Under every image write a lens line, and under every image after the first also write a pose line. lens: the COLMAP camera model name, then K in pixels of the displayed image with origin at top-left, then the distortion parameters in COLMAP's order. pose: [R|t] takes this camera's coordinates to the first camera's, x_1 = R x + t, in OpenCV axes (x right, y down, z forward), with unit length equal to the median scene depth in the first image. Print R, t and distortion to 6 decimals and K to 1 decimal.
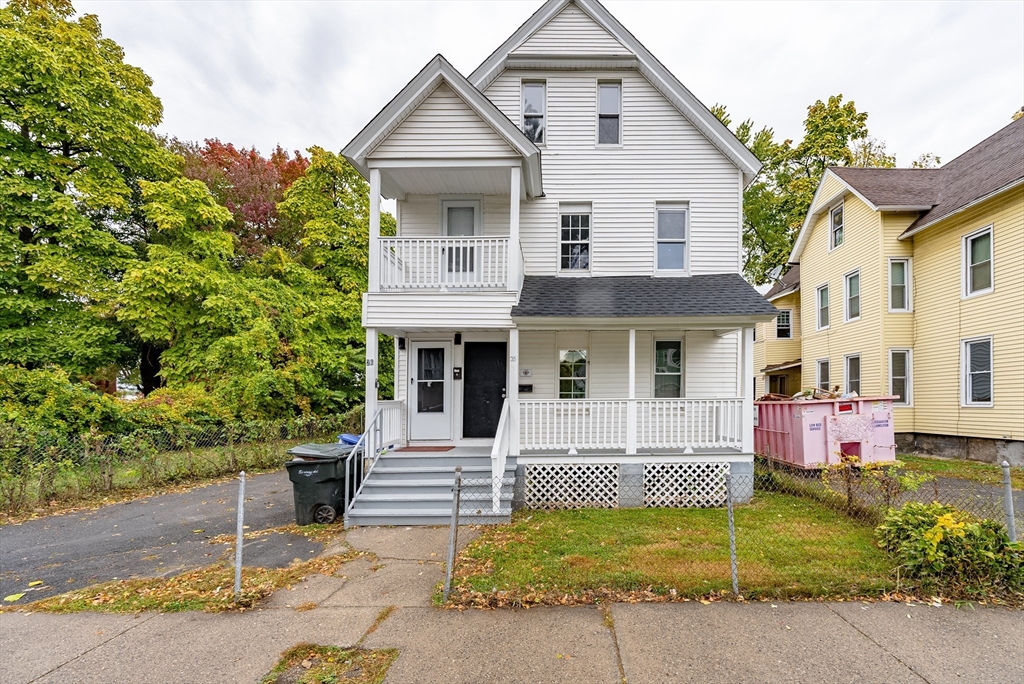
lens RADIAL K [[431.8, 0, 512.7], [0, 431.8, 402.1], [0, 0, 1]] dist [0.000101, -0.000196]
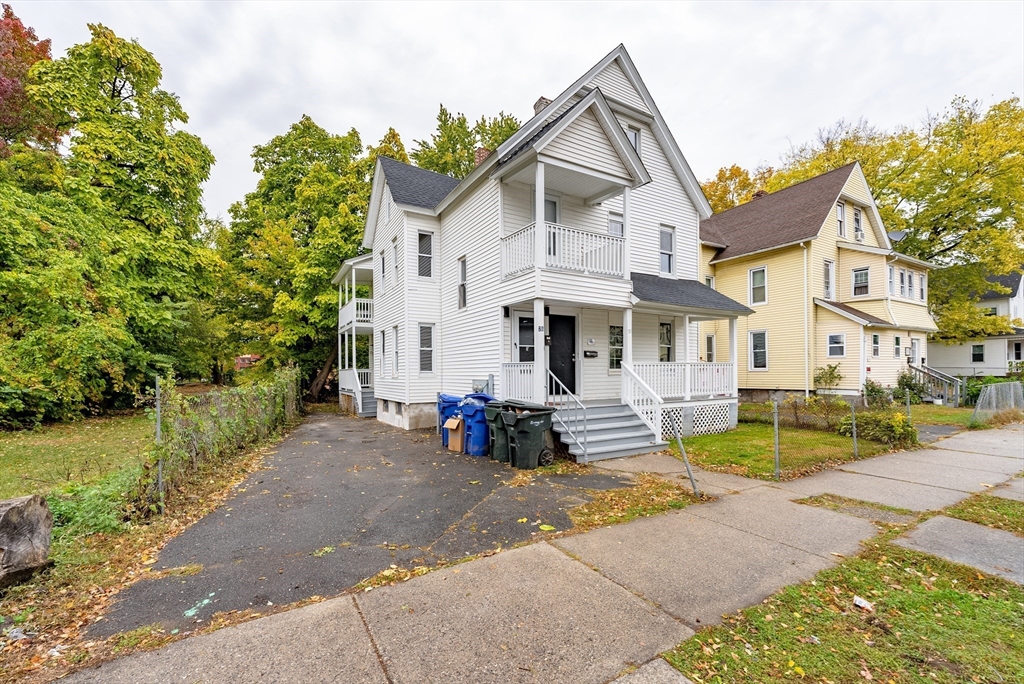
lens RADIAL K [[427.8, 0, 510.5], [0, 427.8, 372.8], [0, 0, 1]] dist [0.000250, -0.000016]
pose [[0.866354, -0.000704, 0.499431, -0.789281], [0.000082, 0.999999, 0.001266, 0.020587], [-0.499431, -0.001056, 0.866353, 0.035253]]
